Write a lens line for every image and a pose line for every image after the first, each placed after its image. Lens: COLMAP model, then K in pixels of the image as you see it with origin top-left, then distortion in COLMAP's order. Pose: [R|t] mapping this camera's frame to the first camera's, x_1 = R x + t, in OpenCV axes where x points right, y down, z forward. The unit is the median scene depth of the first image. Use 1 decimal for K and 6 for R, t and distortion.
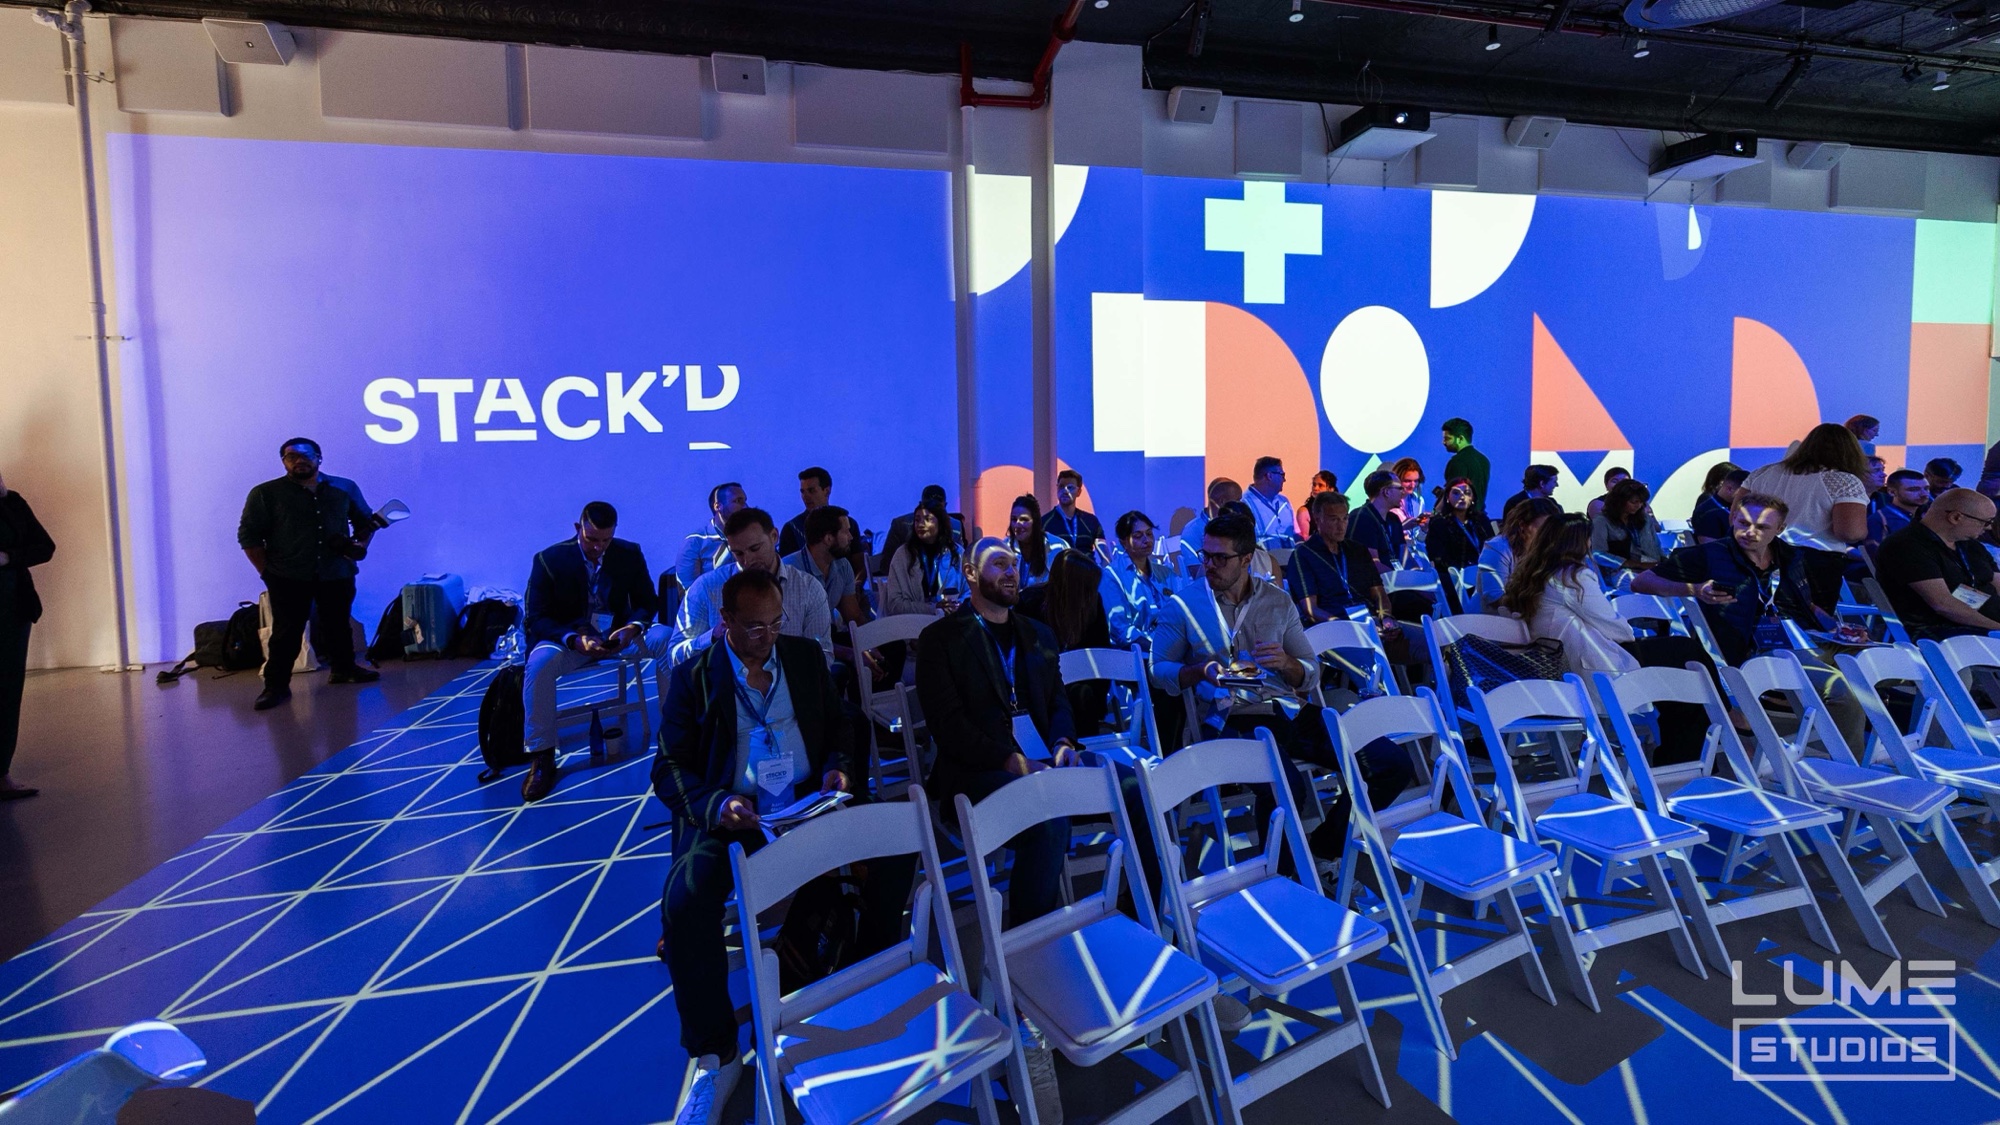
lens RADIAL K [[757.0, 0, 1001.5], [0, 757.0, 470.1], [0, 0, 1]] dist [-0.001094, 0.000065]
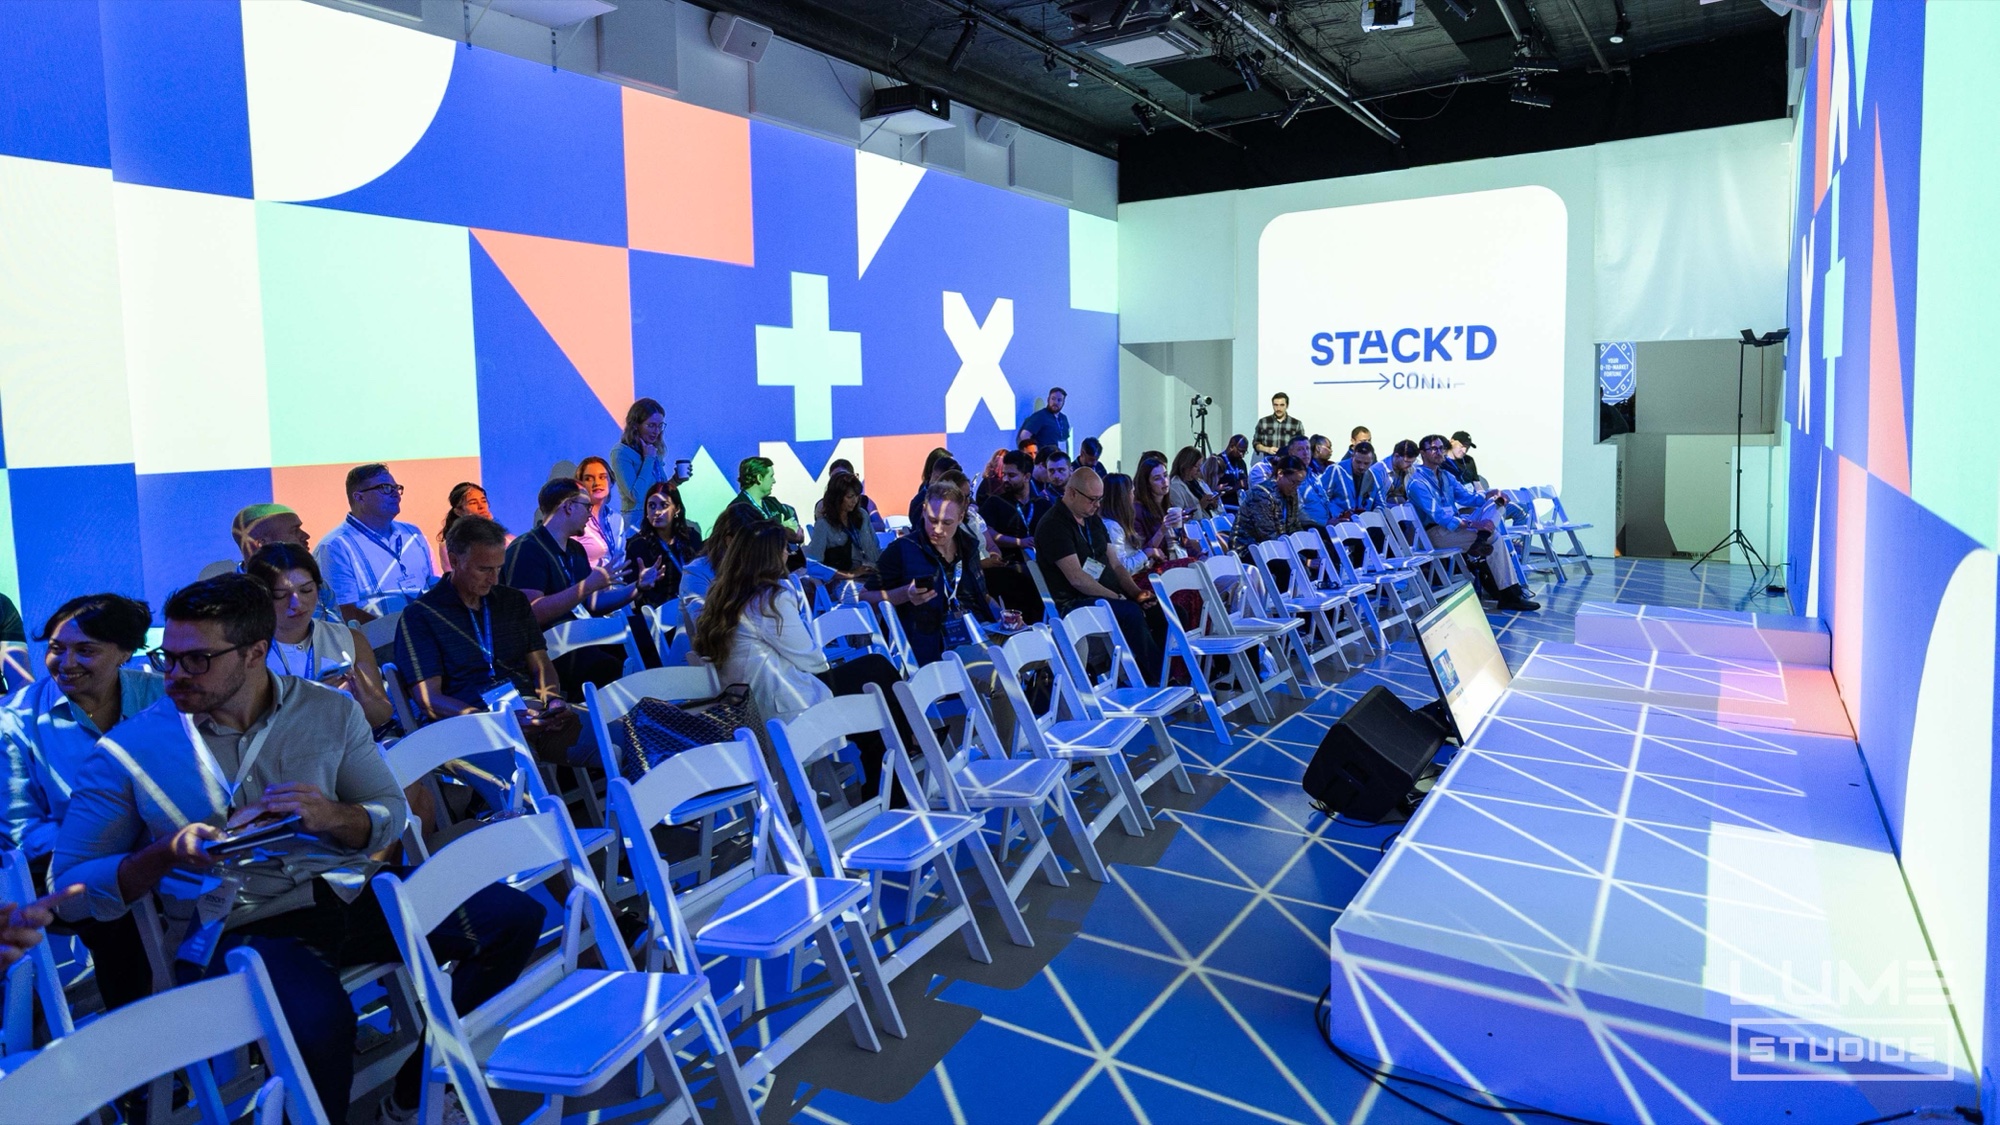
lens RADIAL K [[1111.4, 0, 1005.7], [0, 1111.4, 487.7], [0, 0, 1]] dist [0.018954, 0.000315]
pose [[0.693918, -0.059122, 0.717622, 0.105777], [0.052024, 0.998135, 0.031926, -0.003099], [-0.718172, 0.015180, 0.695700, -0.003514]]
